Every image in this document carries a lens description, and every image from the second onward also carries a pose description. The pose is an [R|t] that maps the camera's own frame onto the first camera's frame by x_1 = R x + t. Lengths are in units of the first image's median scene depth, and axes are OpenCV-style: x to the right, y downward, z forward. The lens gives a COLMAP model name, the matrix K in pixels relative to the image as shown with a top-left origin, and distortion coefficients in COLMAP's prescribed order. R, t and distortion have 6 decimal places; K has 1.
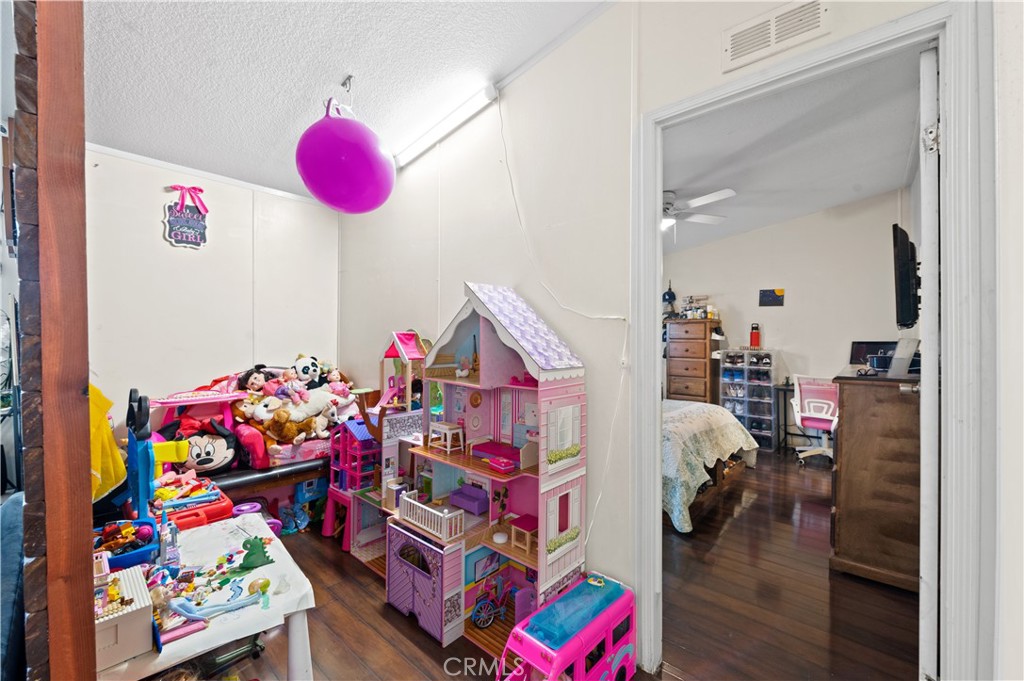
lens RADIAL K [[414.4, 0, 511.8], [0, 414.4, 341.5], [0, 0, 1]] dist [-0.002974, -0.000399]
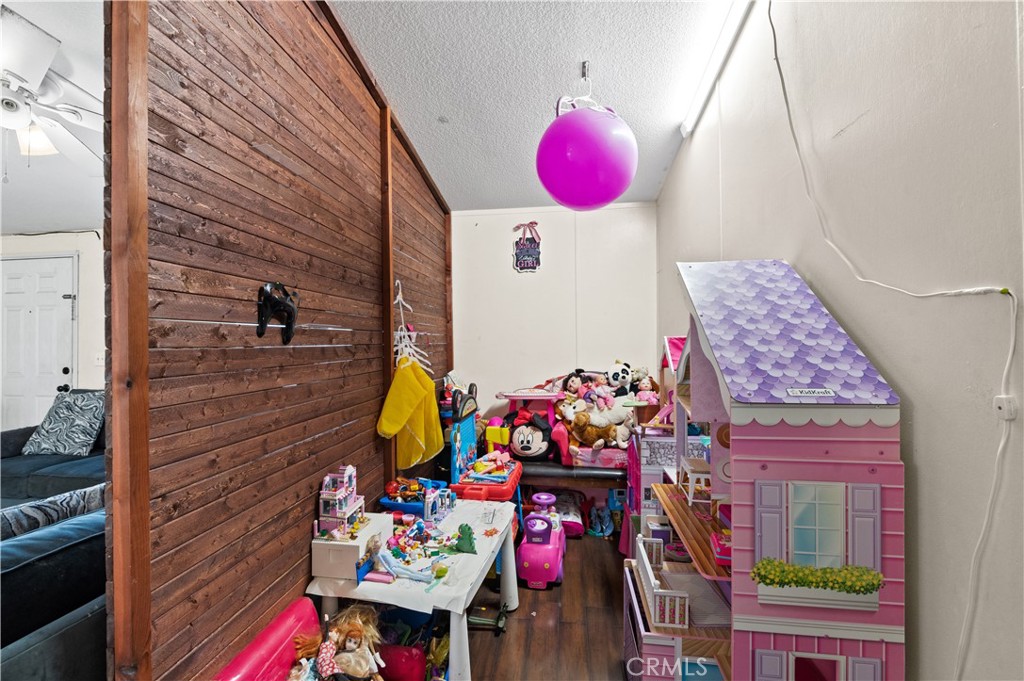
lens RADIAL K [[414.4, 0, 506.4], [0, 414.4, 341.0], [0, 0, 1]] dist [-0.002974, -0.000399]
pose [[0.556059, -0.014297, -0.831020, 0.203778], [0.003911, 0.999886, -0.014585, -0.003039], [0.831134, 0.004860, 0.556051, 0.252937]]
